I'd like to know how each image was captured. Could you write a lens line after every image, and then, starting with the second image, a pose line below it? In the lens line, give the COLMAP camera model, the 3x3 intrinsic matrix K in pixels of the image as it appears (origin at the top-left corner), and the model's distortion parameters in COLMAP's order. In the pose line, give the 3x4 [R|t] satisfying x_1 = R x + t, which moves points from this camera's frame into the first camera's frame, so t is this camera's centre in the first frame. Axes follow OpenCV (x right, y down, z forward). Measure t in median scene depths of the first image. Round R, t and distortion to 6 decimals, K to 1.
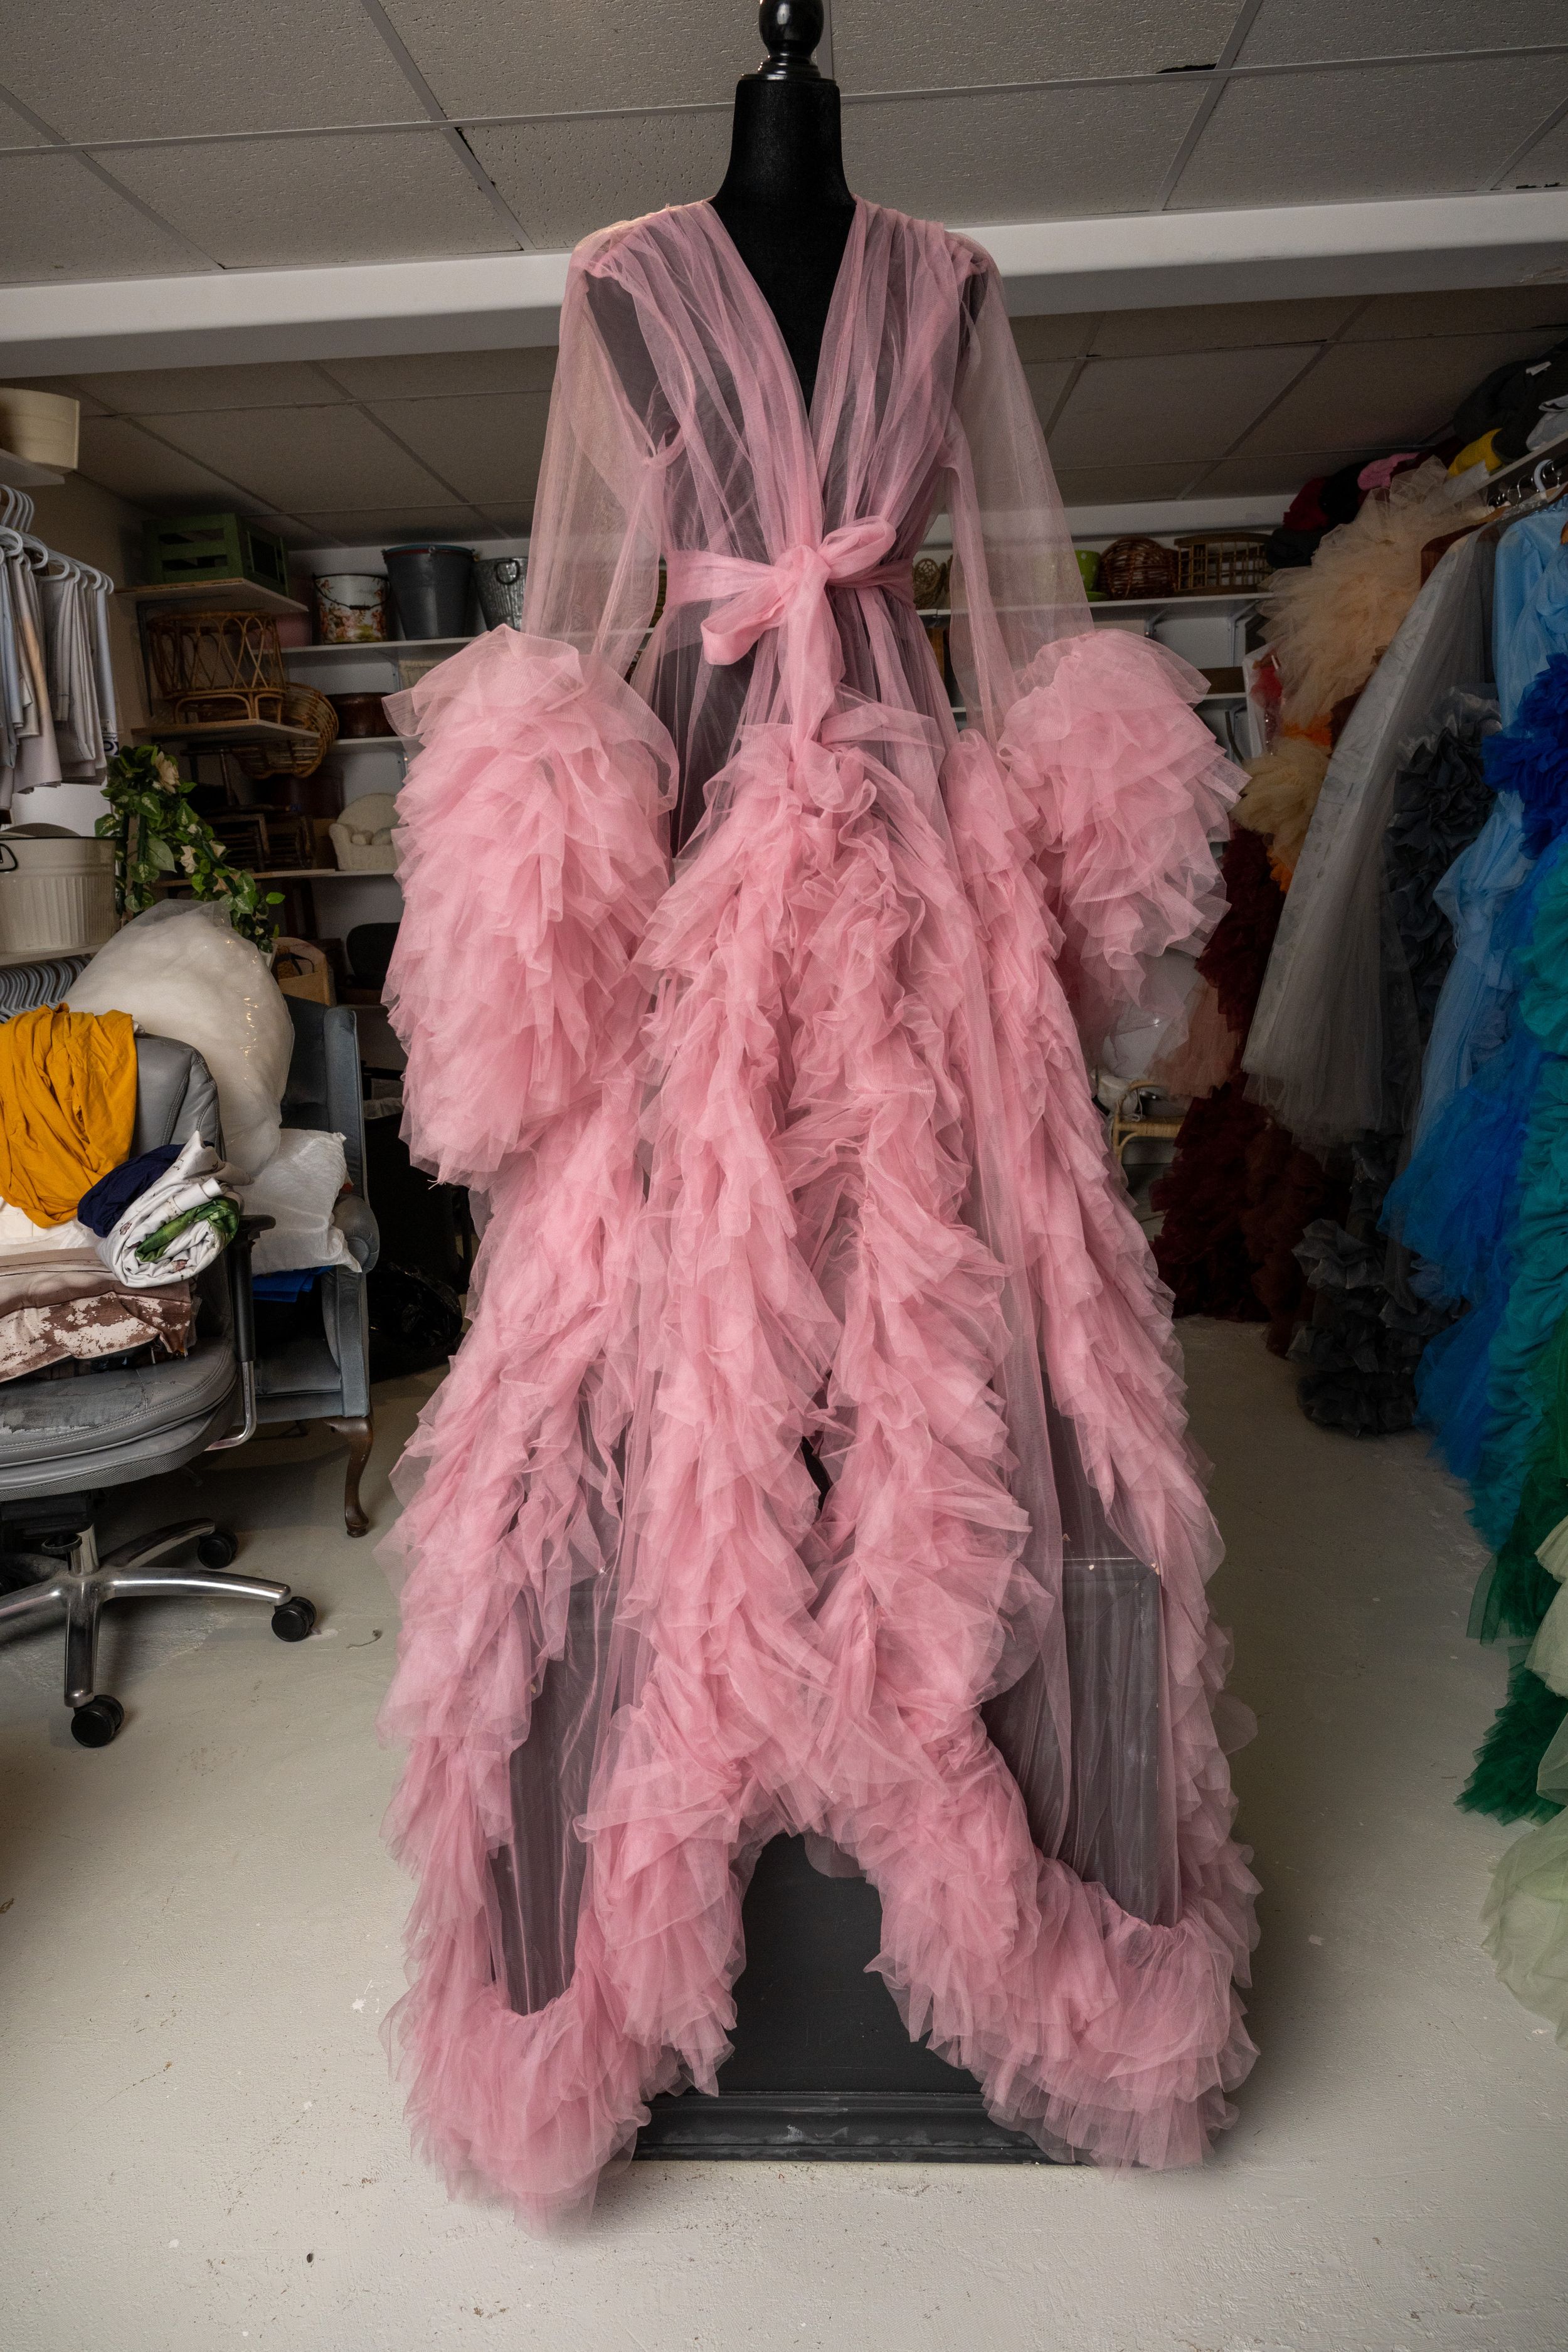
lens RADIAL K [[1588.5, 0, 784.3], [0, 1588.5, 1169.7], [0, 0, 1]] dist [-0.000964, -0.001328]
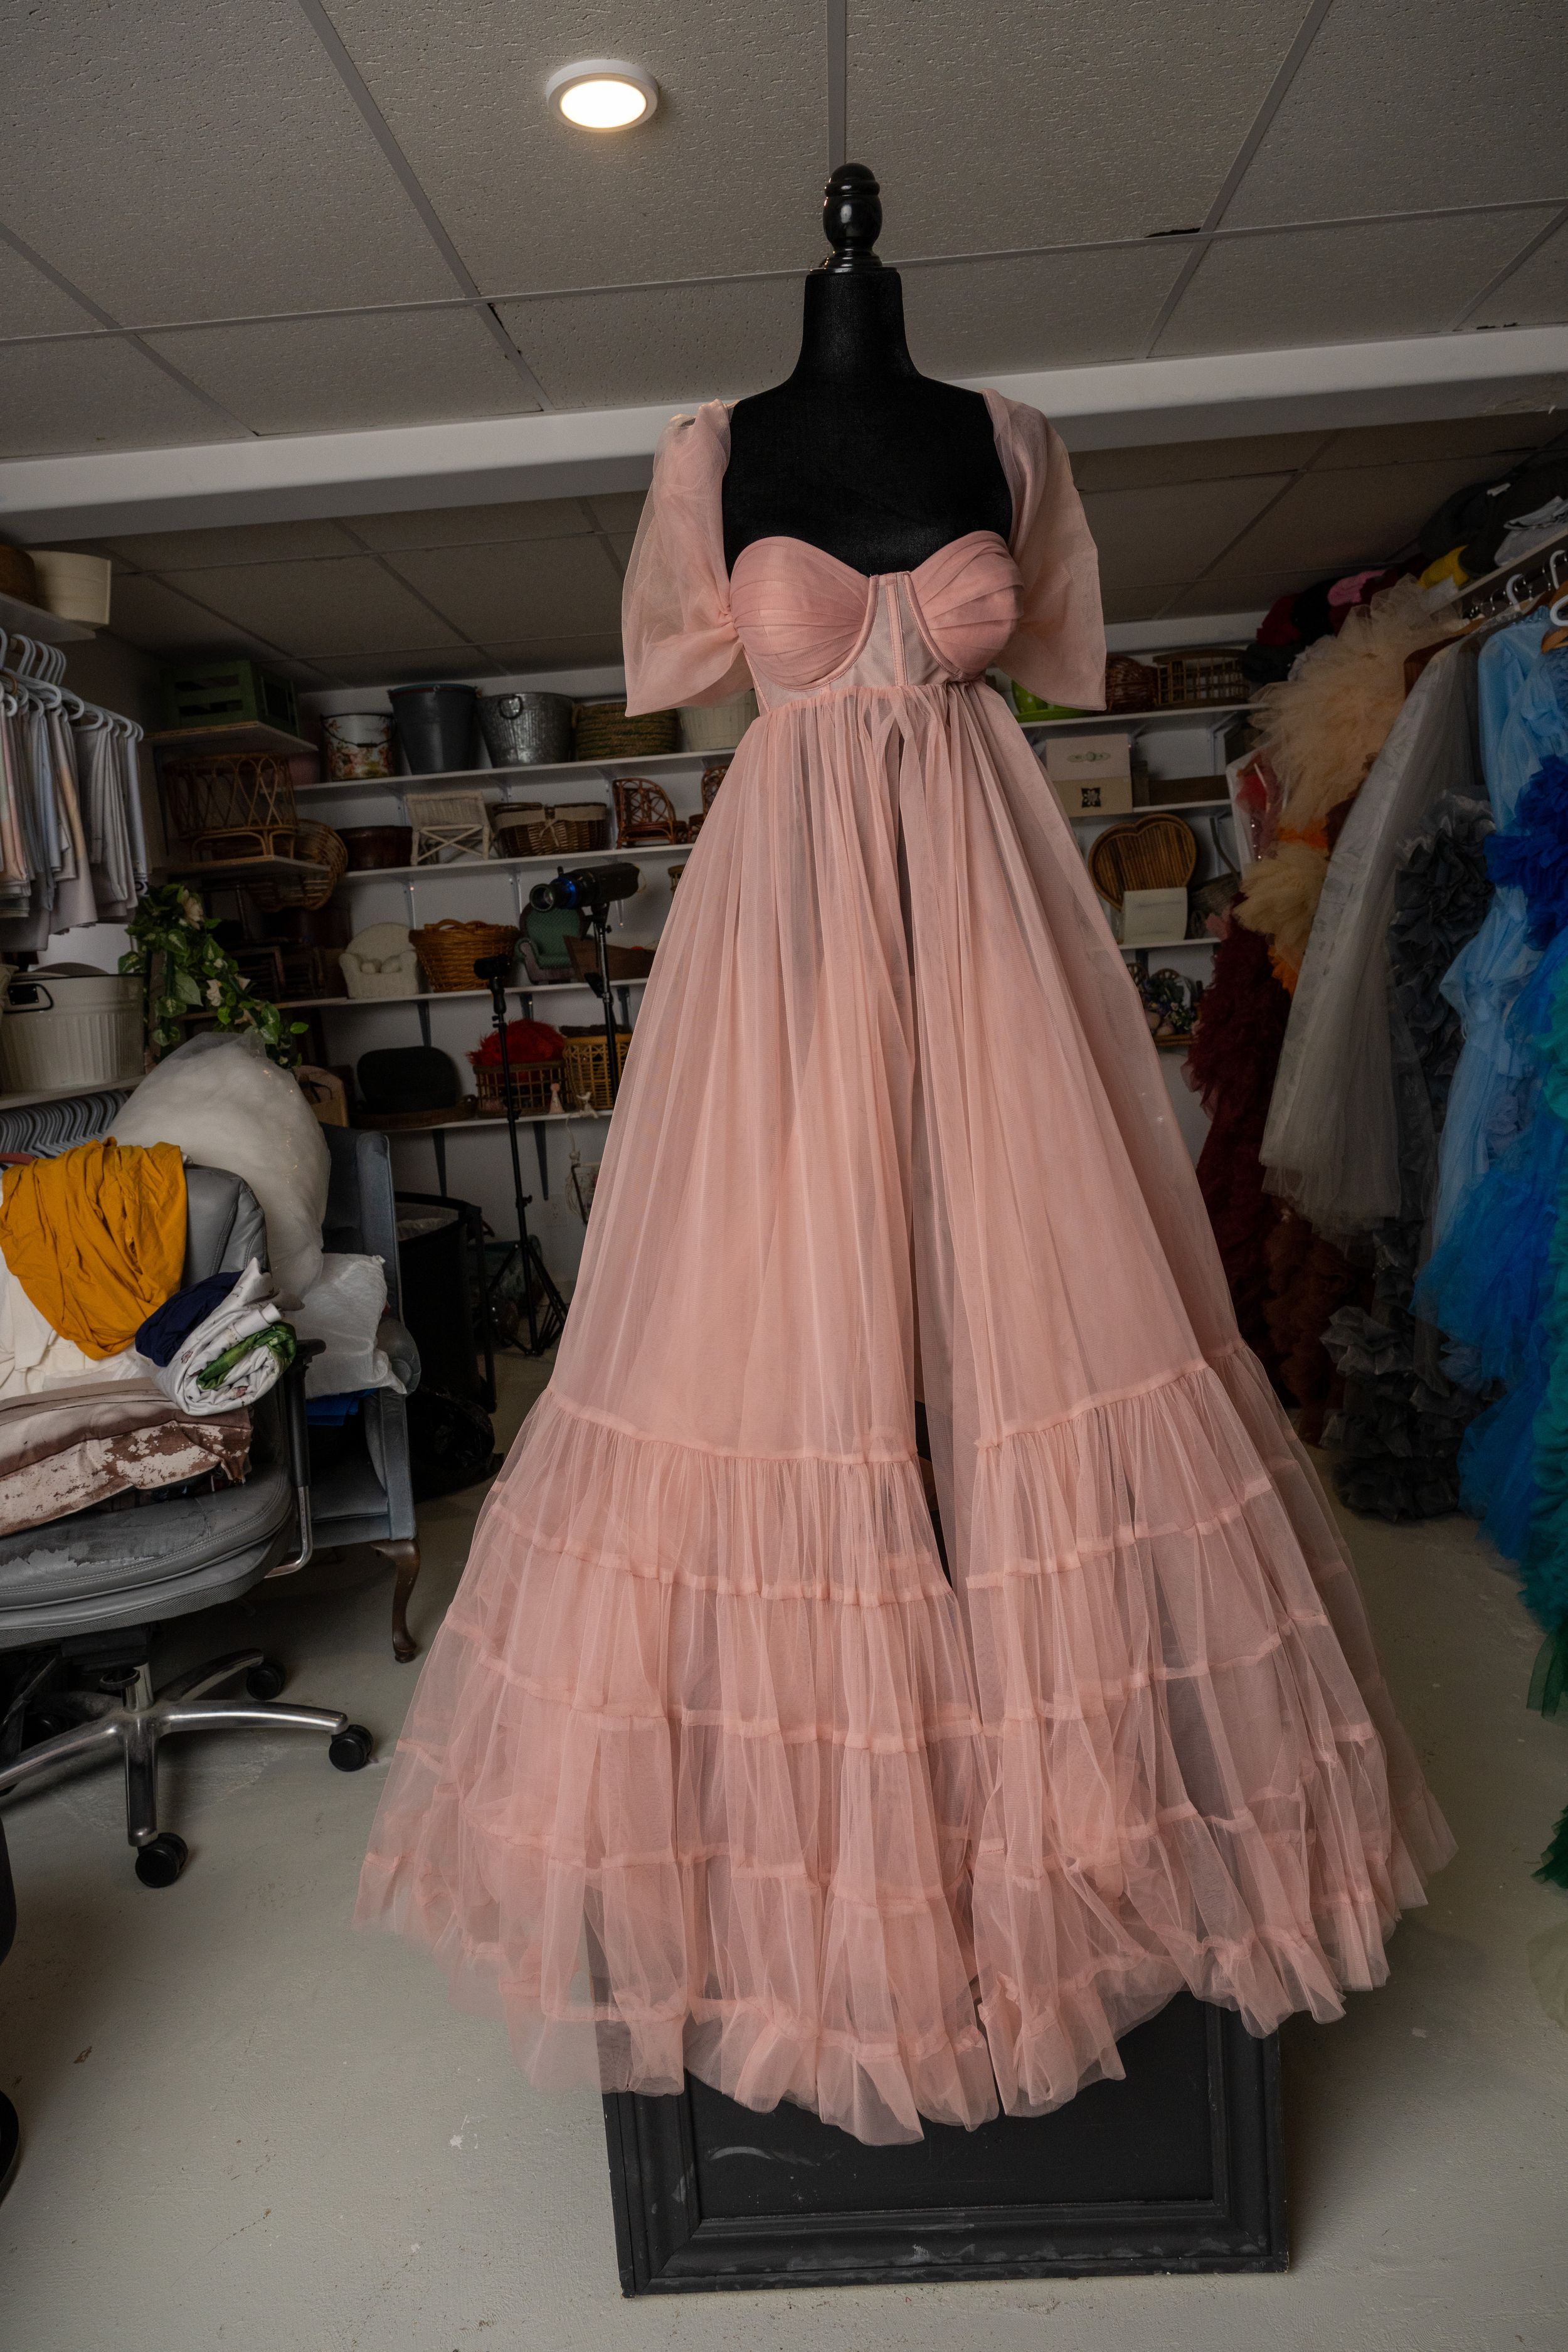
lens RADIAL K [[1587.5, 0, 787.6], [0, 1587.5, 1164.3], [0, 0, 1]] dist [-0.001381, -0.000408]
pose [[0.999319, -0.034373, 0.013418, -0.033114], [0.035257, 0.996752, -0.072407, 0.001132], [-0.010885, 0.072831, 0.997285, -0.015329]]
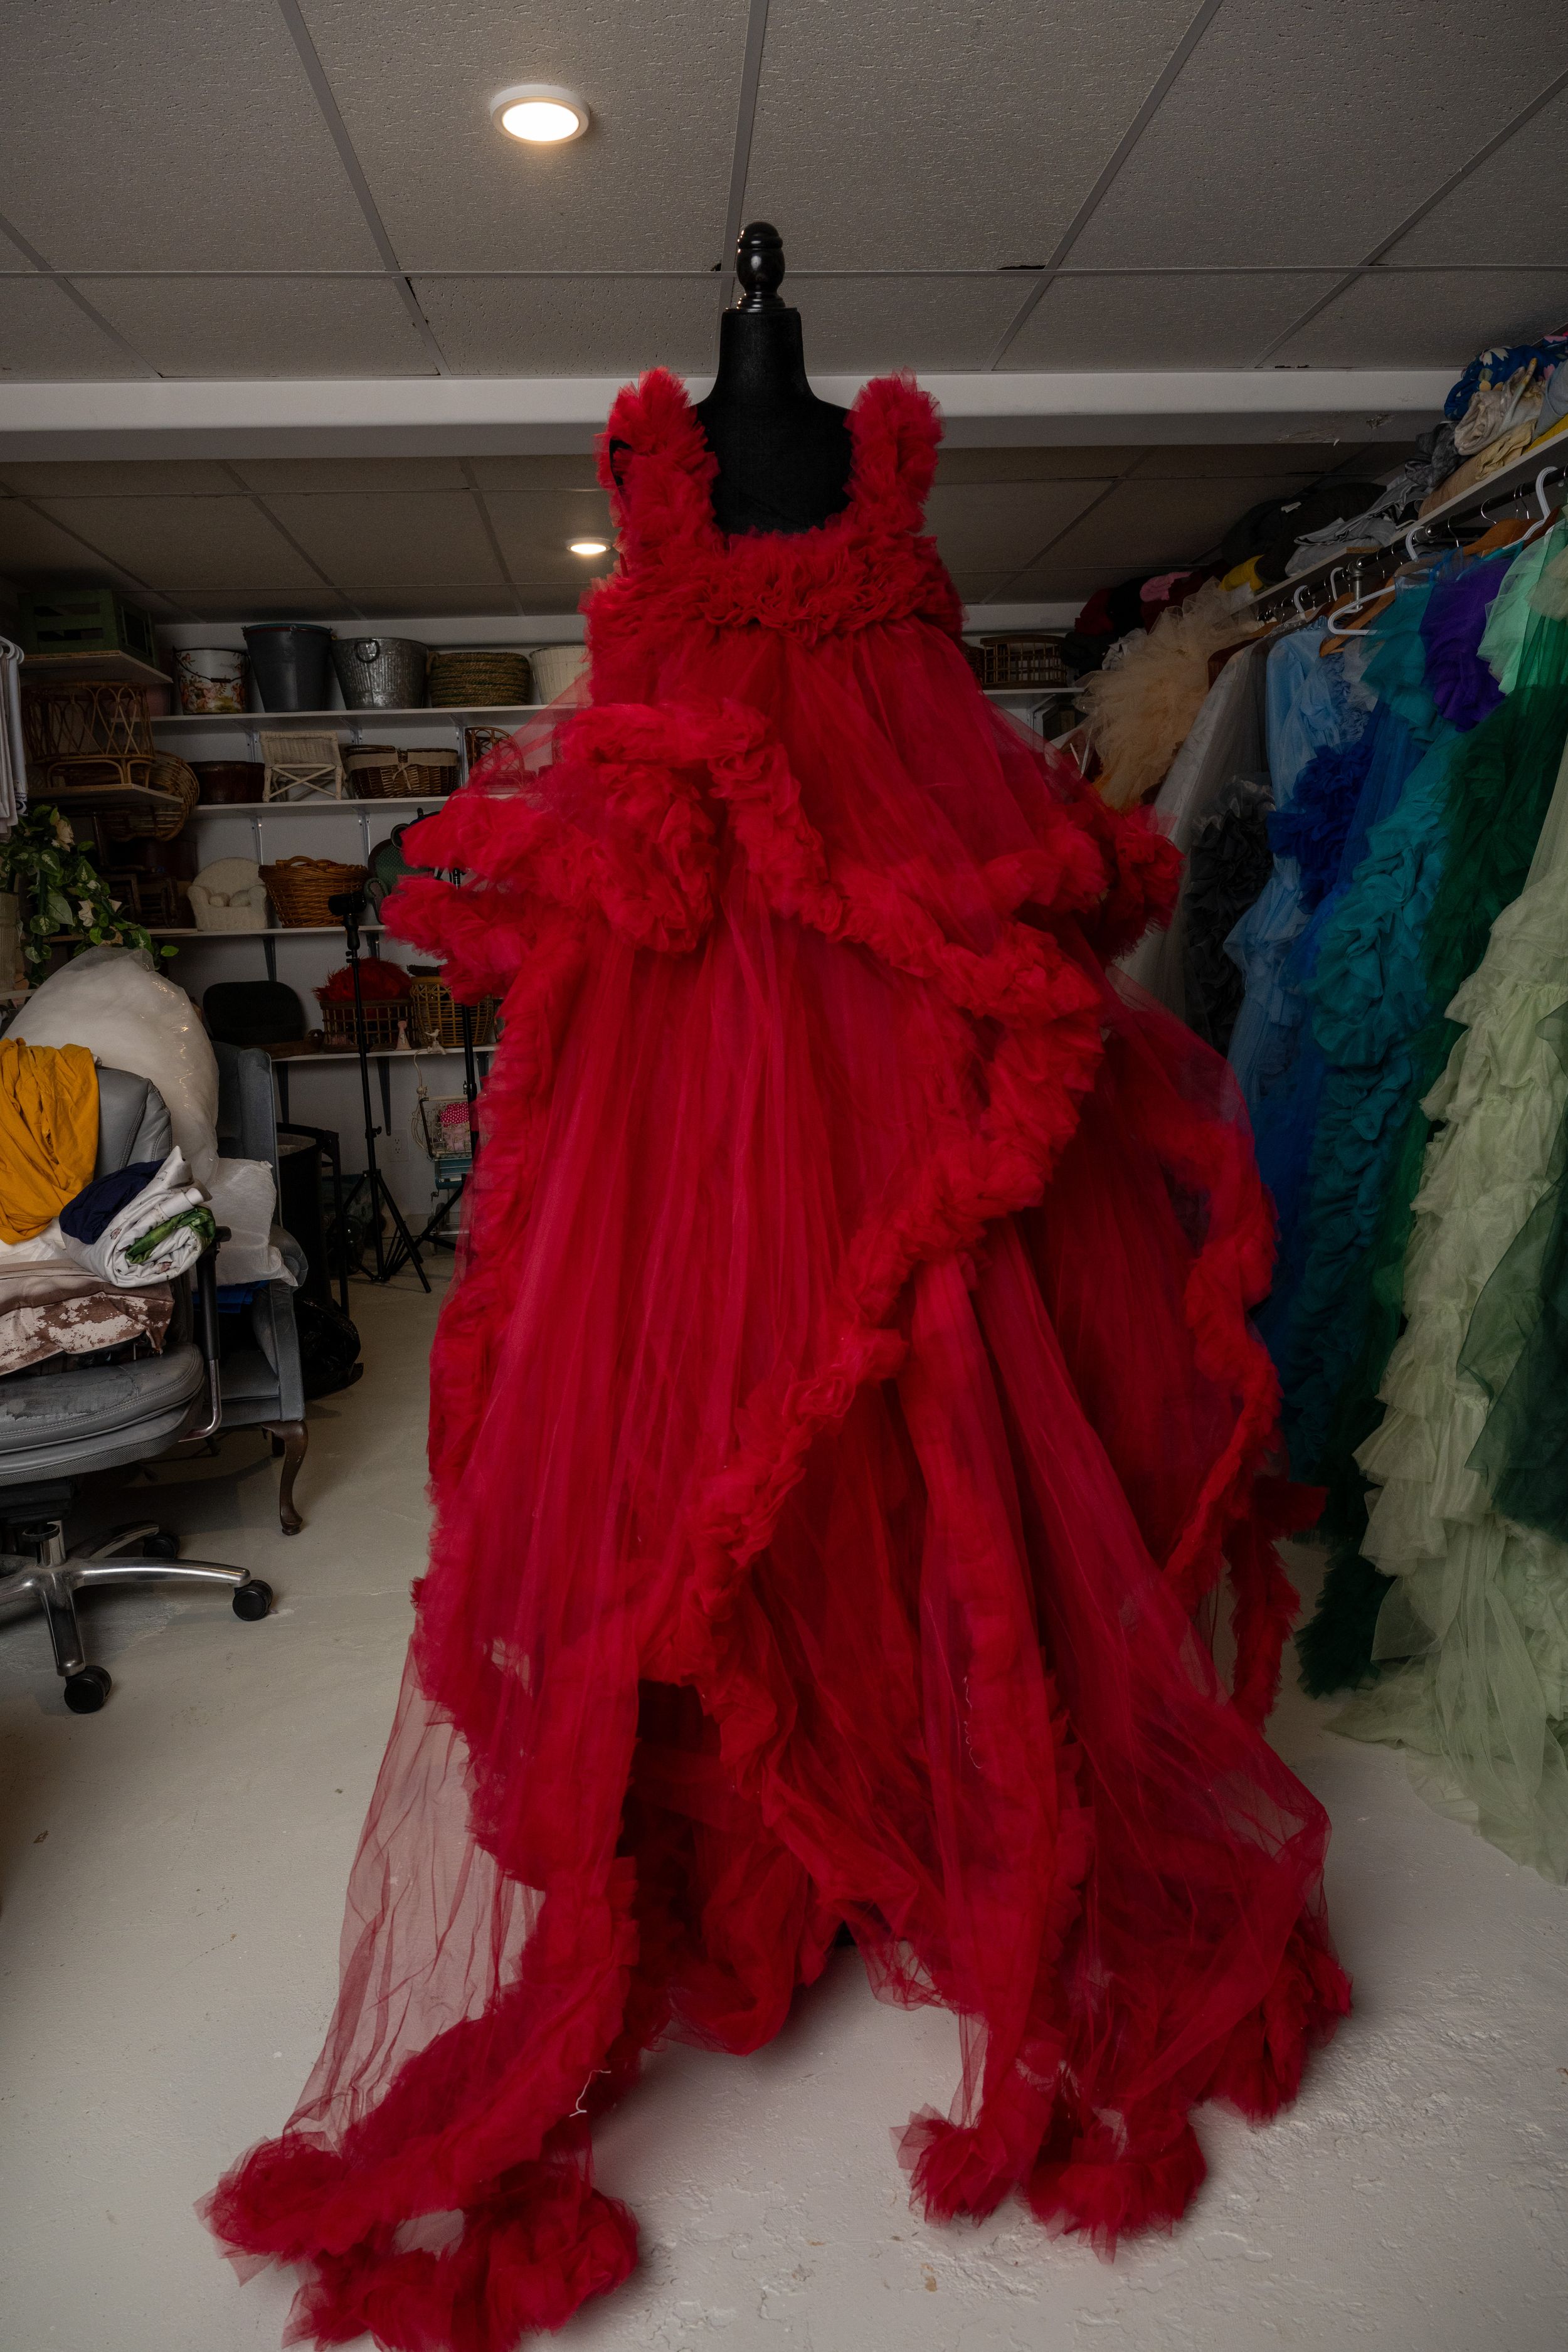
lens RADIAL K [[1588.5, 0, 784.3], [0, 1588.5, 1169.7], [0, 0, 1]] dist [-0.000964, -0.001328]
pose [[0.991135, -0.015176, 0.131986, -0.077986], [0.021383, 0.998725, -0.045736, 0.041495], [-0.131123, 0.048152, 0.990196, -0.120980]]
